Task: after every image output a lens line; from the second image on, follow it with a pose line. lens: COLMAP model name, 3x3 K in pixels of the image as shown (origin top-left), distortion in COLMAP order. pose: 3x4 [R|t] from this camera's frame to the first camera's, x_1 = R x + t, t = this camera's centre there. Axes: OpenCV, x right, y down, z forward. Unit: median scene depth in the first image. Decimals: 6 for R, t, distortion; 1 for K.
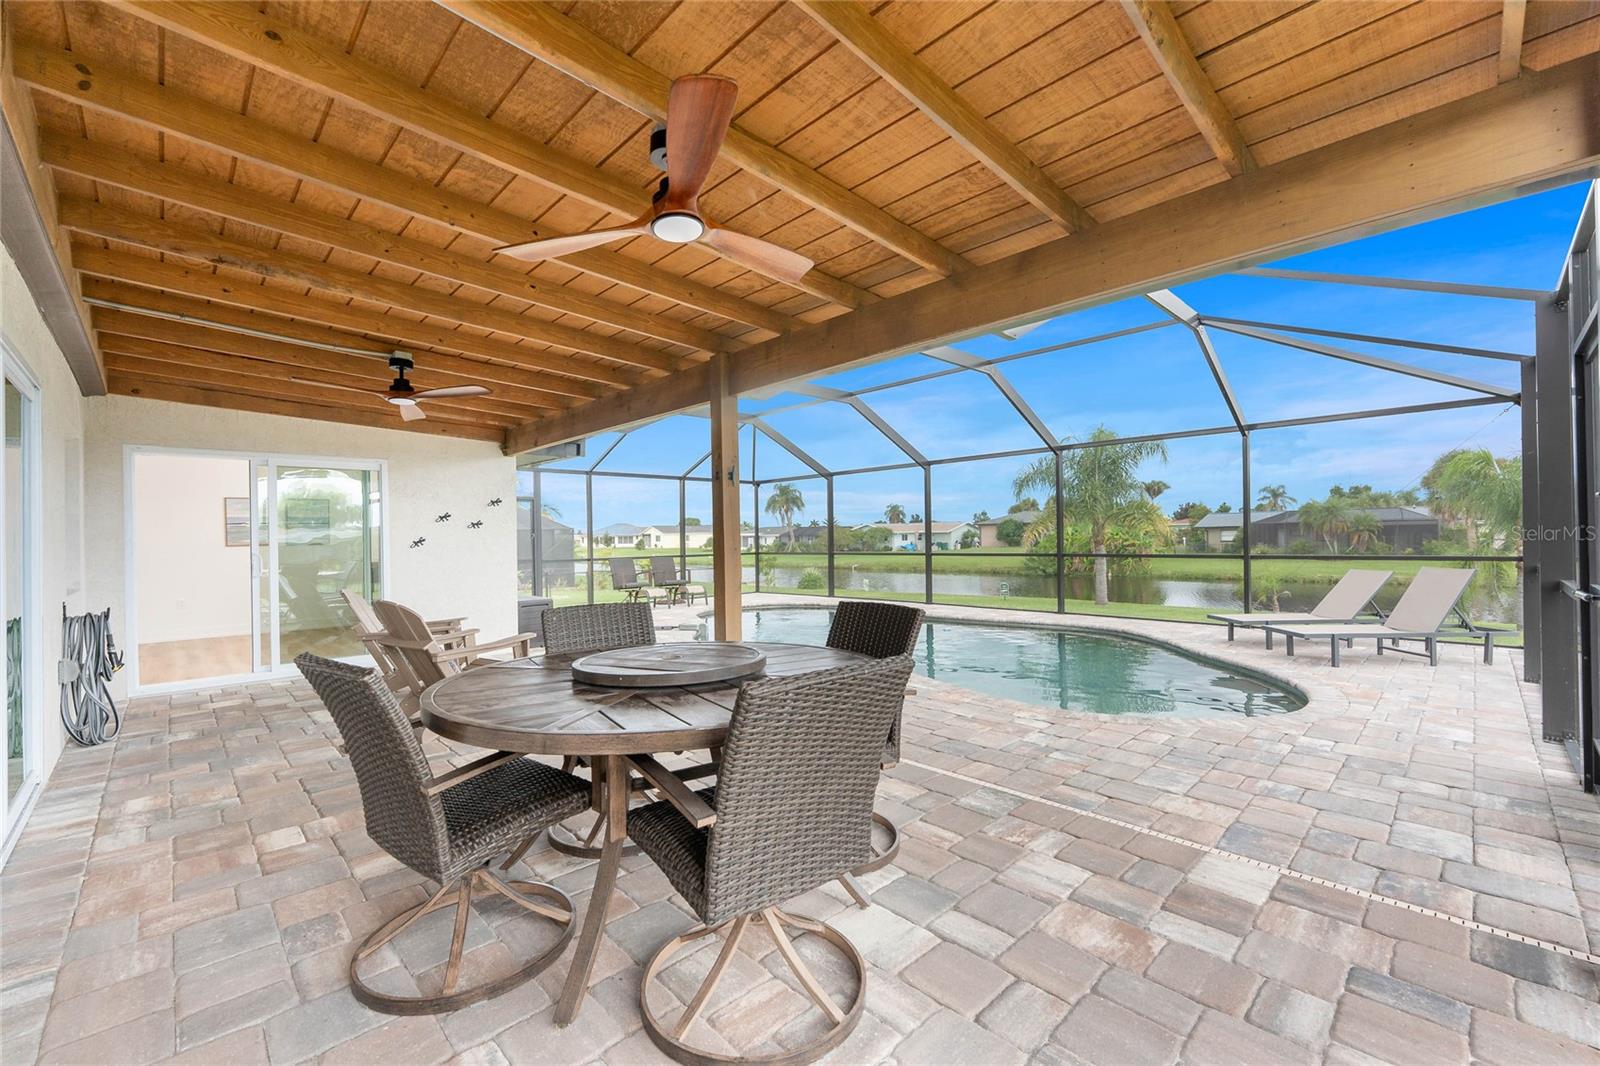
lens RADIAL K [[670.5, 0, 800.0], [0, 670.5, 533.0], [0, 0, 1]] dist [-0.000347, -0.000081]
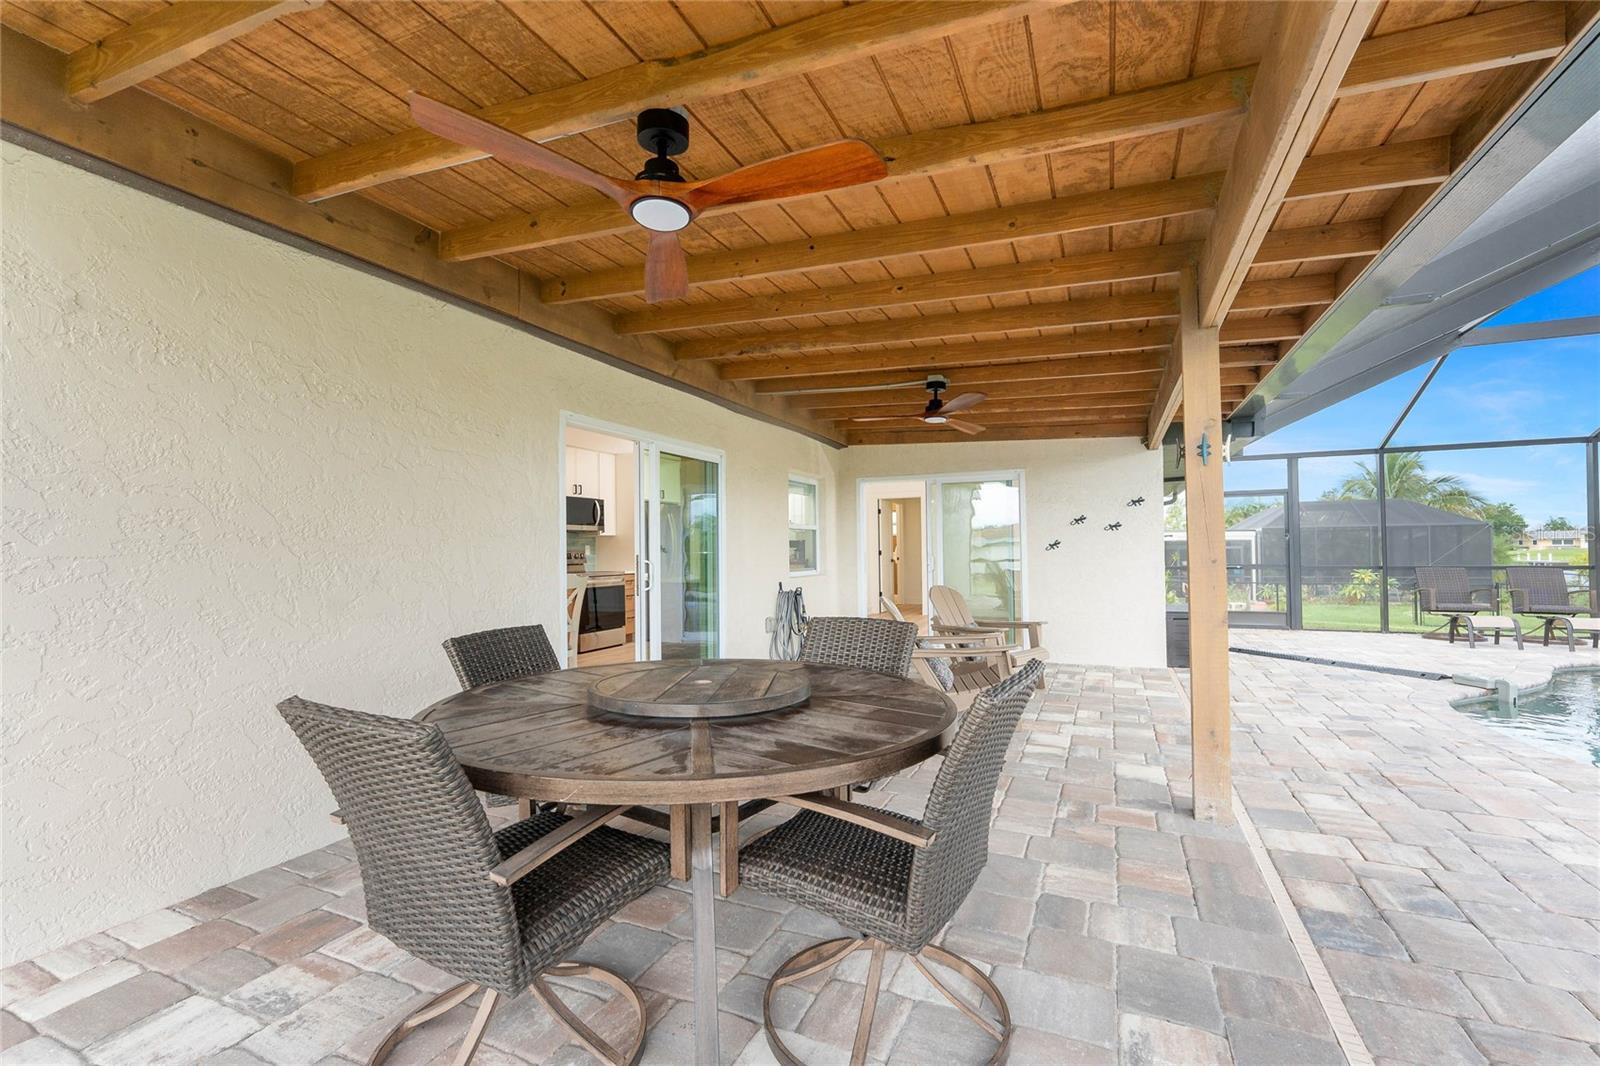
lens RADIAL K [[649.7, 0, 778.7], [0, 649.7, 536.8], [0, 0, 1]] dist [-0.000944, -0.000307]
pose [[0.393281, -0.008934, -0.919375, 0.297791], [0.013142, 0.999905, -0.004094, -0.000267], [0.919324, -0.010473, 0.393361, 0.333922]]
